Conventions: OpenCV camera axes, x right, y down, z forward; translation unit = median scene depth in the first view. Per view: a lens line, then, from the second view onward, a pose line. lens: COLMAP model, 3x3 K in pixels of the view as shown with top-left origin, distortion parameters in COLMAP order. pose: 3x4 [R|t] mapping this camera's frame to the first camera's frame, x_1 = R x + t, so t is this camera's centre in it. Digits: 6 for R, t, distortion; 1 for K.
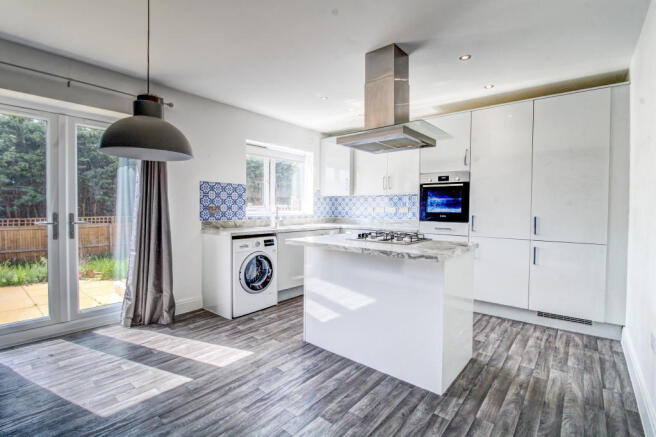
lens RADIAL K [[301.6, 0, 328.0], [0, 301.6, 218.5], [0, 0, 1]] dist [-0.058747, 0.016565]
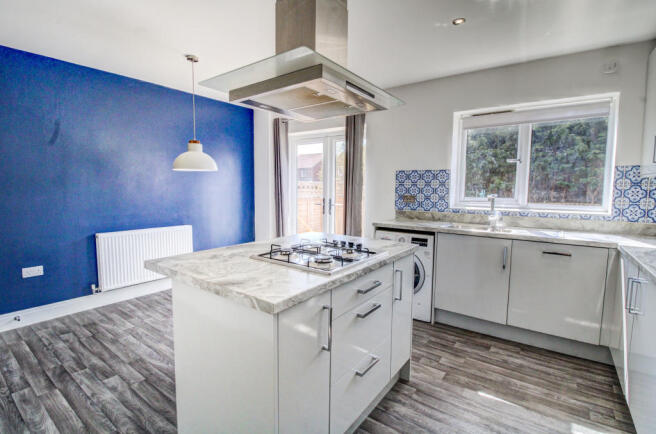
lens RADIAL K [[311.9, 0, 328.0], [0, 311.9, 217.0], [0, 0, 1]] dist [0.001851, -0.012590]
pose [[0.063271, 0.079649, -0.994813, 0.581270], [-0.047135, 0.995936, 0.076741, -0.036148], [0.996883, 0.042035, 0.066768, 0.663395]]
